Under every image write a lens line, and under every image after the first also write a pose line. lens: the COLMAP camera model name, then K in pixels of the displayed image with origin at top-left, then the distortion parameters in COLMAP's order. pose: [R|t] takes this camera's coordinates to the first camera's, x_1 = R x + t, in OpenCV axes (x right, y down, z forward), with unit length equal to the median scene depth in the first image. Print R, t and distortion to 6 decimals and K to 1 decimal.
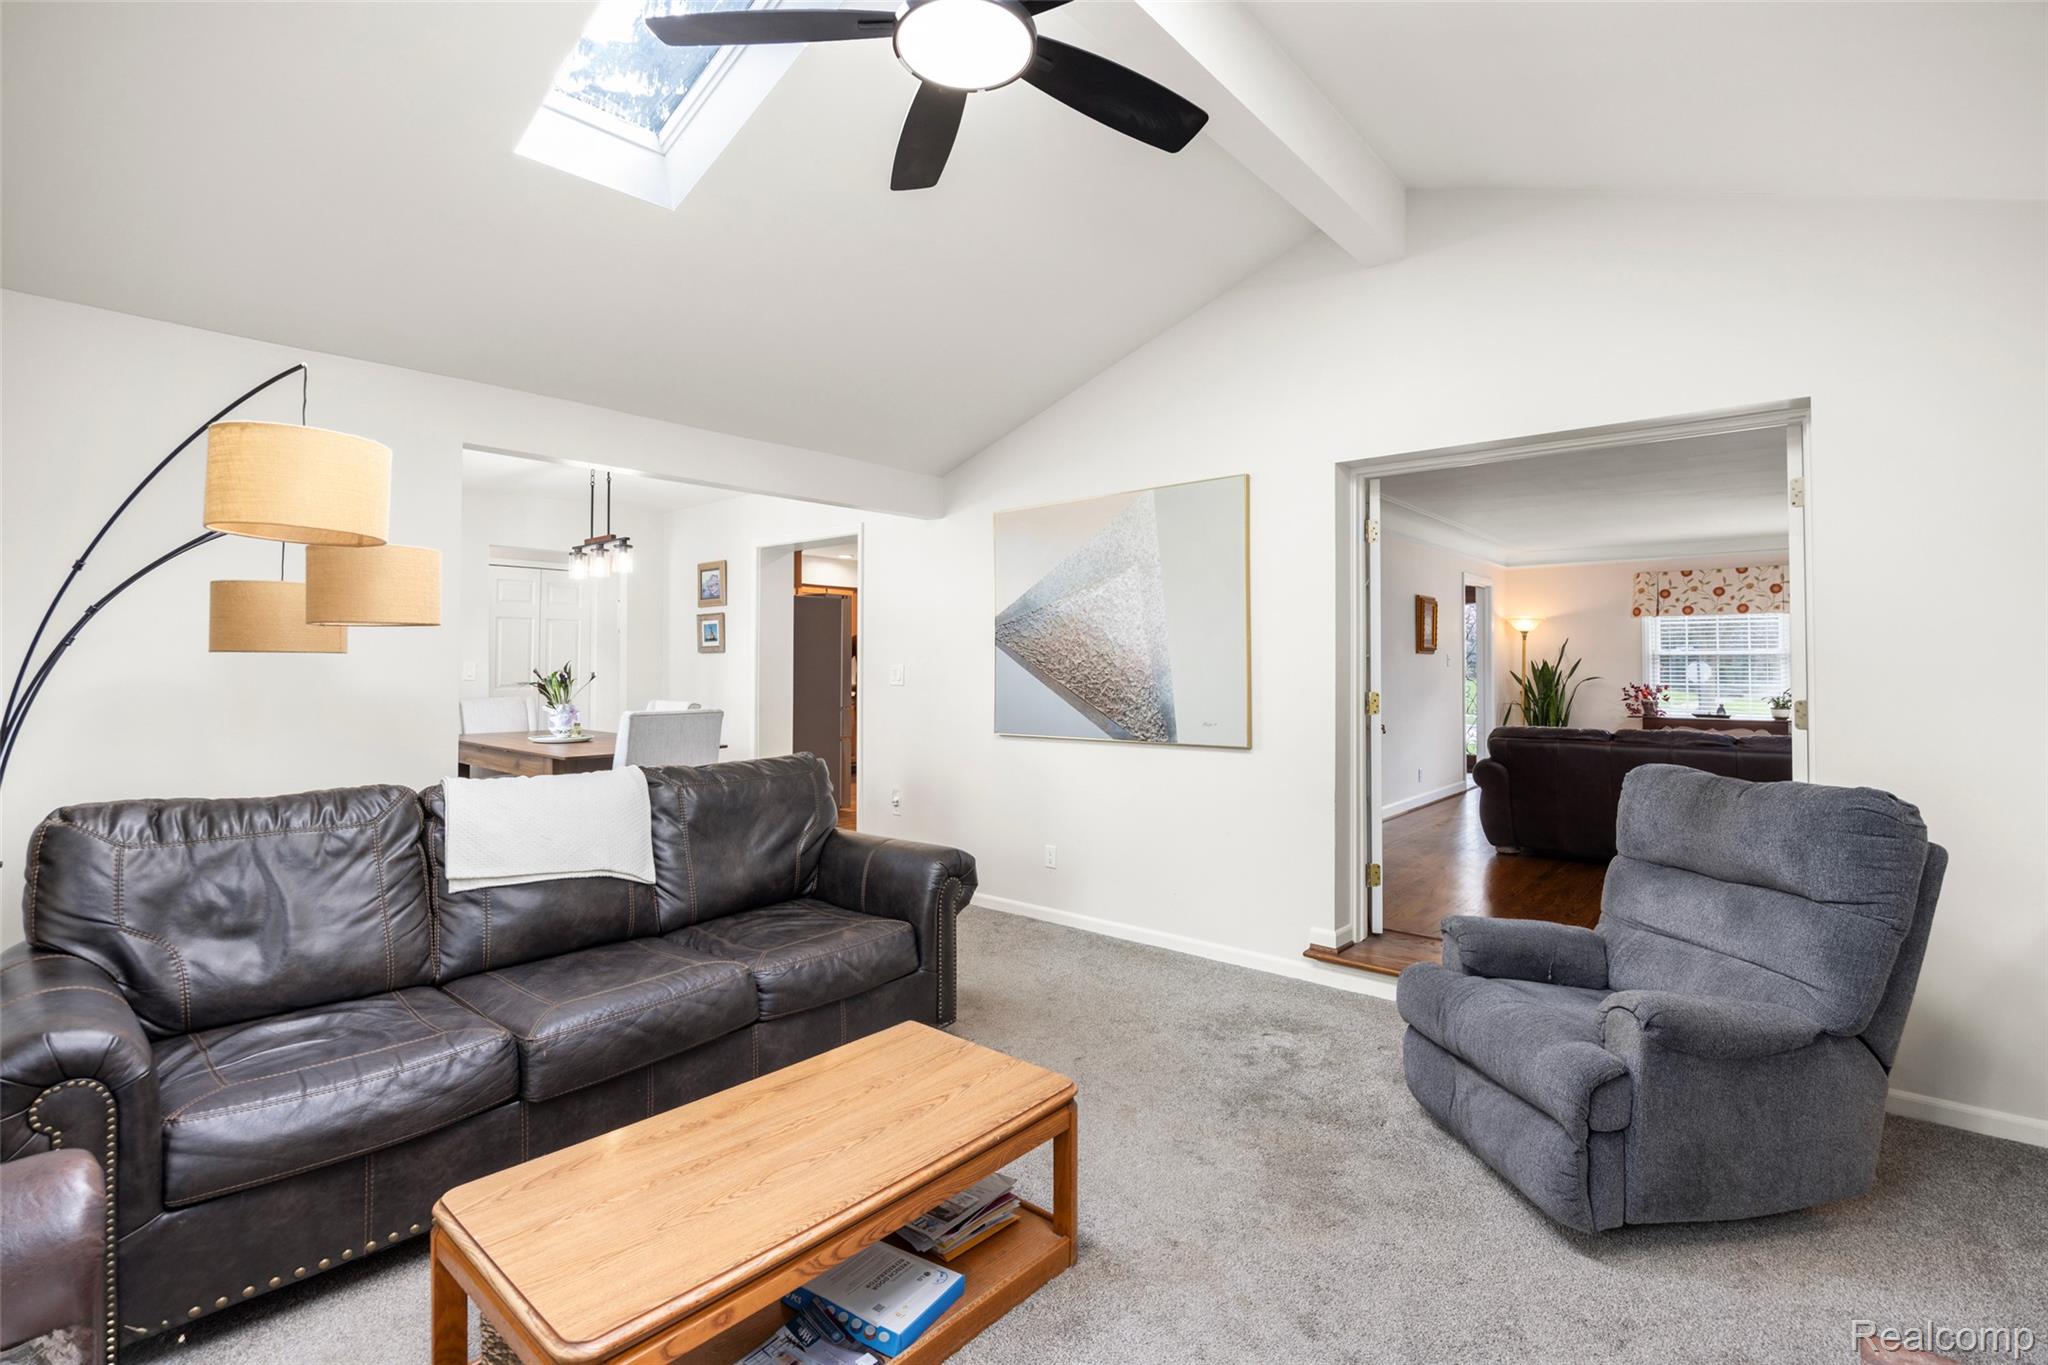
lens RADIAL K [[938.1, 0, 1025.6], [0, 938.1, 647.9], [0, 0, 1]] dist [-0.013780, 0.000934]
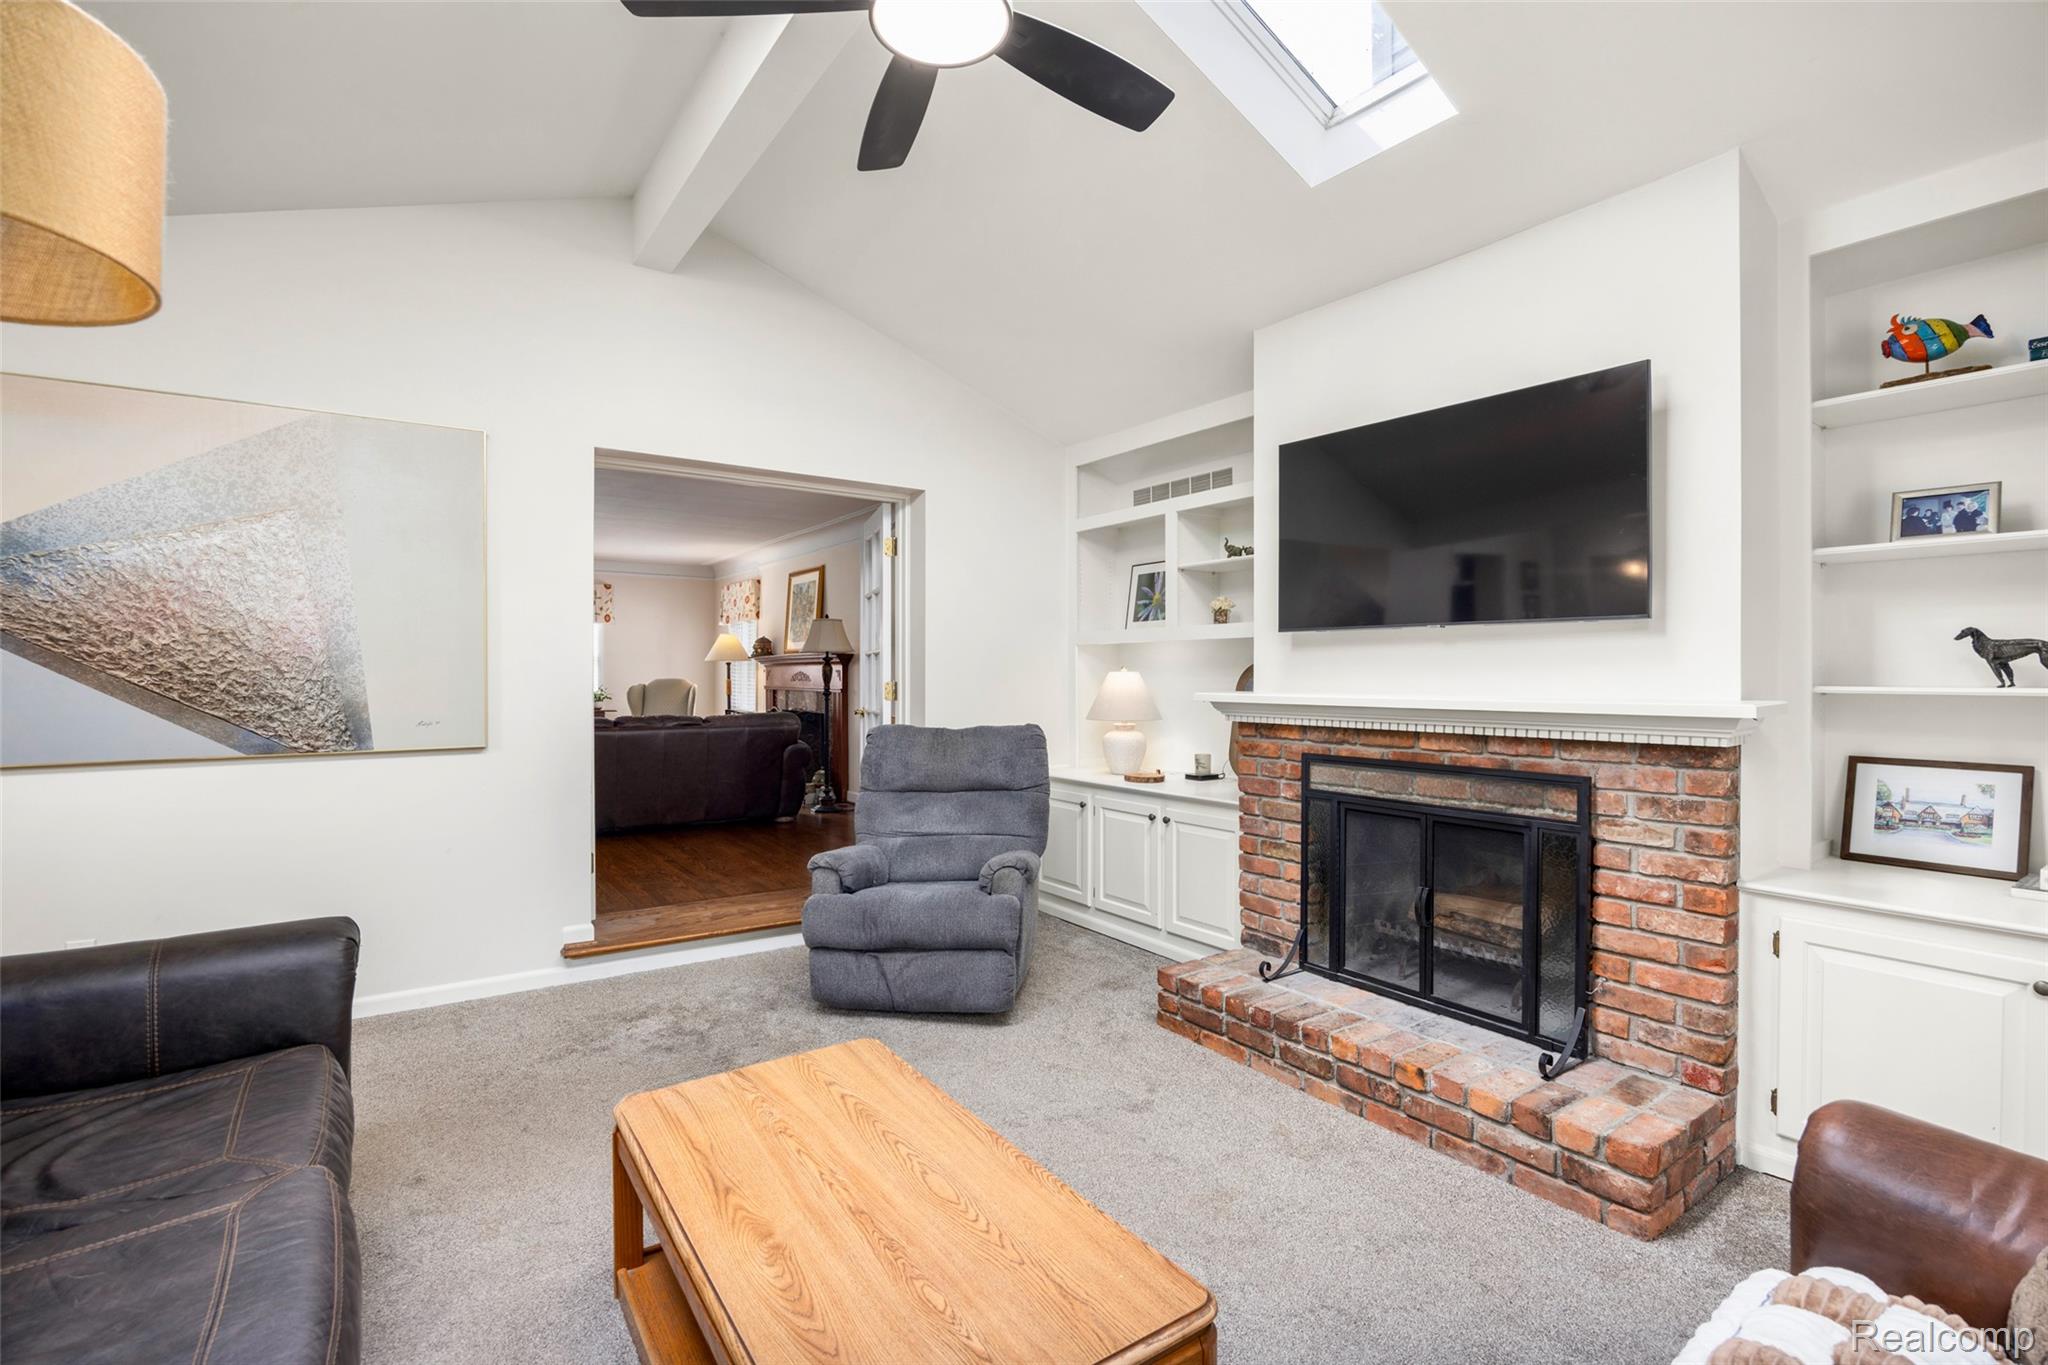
lens RADIAL K [[931.3, 0, 1024.0], [0, 931.3, 682.5], [0, 0, 1]] dist [-0.018513, 0.000174]
pose [[0.240012, -0.005264, 0.970756, -0.446005], [-0.021774, 0.999705, 0.010804, 0.024573], [-0.970526, -0.023731, 0.239826, 0.290262]]
